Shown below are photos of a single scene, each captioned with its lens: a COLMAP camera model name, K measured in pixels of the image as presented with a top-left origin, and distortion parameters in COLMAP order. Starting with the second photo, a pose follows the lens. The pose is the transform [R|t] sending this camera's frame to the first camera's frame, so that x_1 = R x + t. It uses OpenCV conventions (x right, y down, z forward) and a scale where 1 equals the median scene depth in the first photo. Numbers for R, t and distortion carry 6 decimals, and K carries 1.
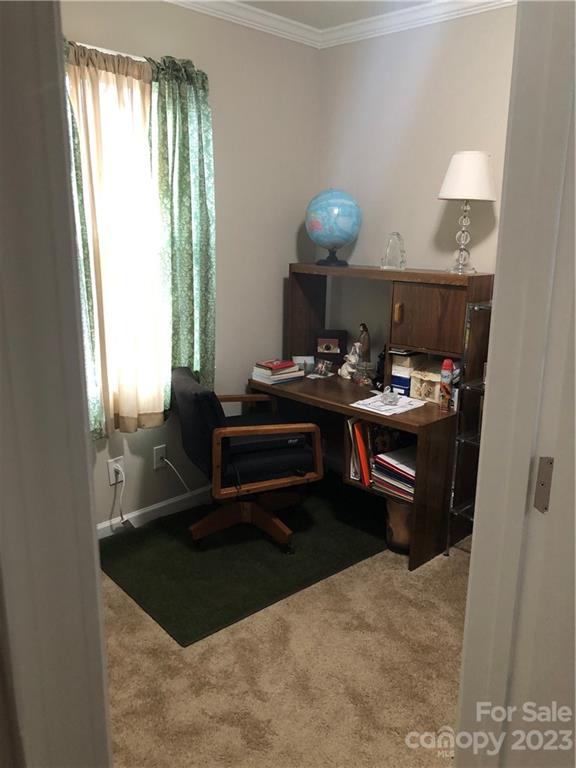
lens RADIAL K [[628.4, 0, 287.9], [0, 628.4, 389.9], [0, 0, 1]] dist [0.013236, -0.002886]
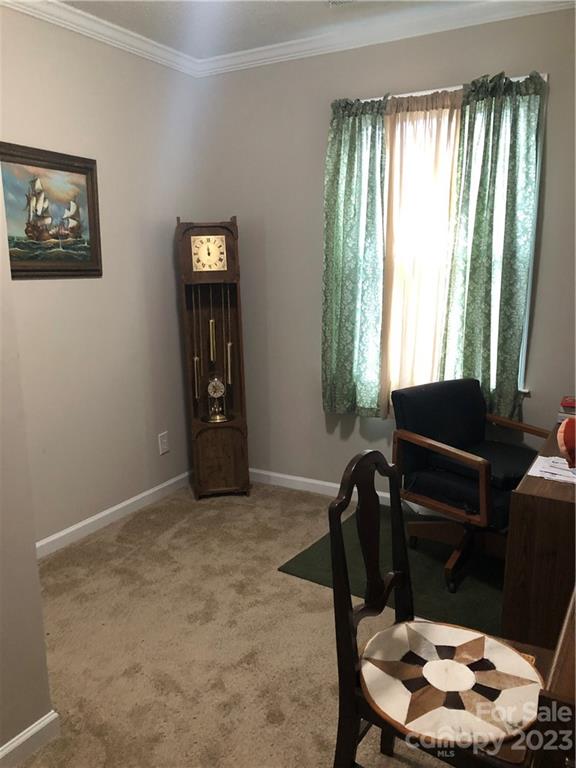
lens RADIAL K [[628.4, 0, 291.5], [0, 628.4, 396.2], [0, 0, 1]] dist [0.017265, -0.004703]
pose [[0.245405, 0.195700, -0.949462, 0.819264], [-0.233047, 0.962599, 0.138173, -0.092165], [0.940992, 0.187361, 0.281834, 0.506824]]
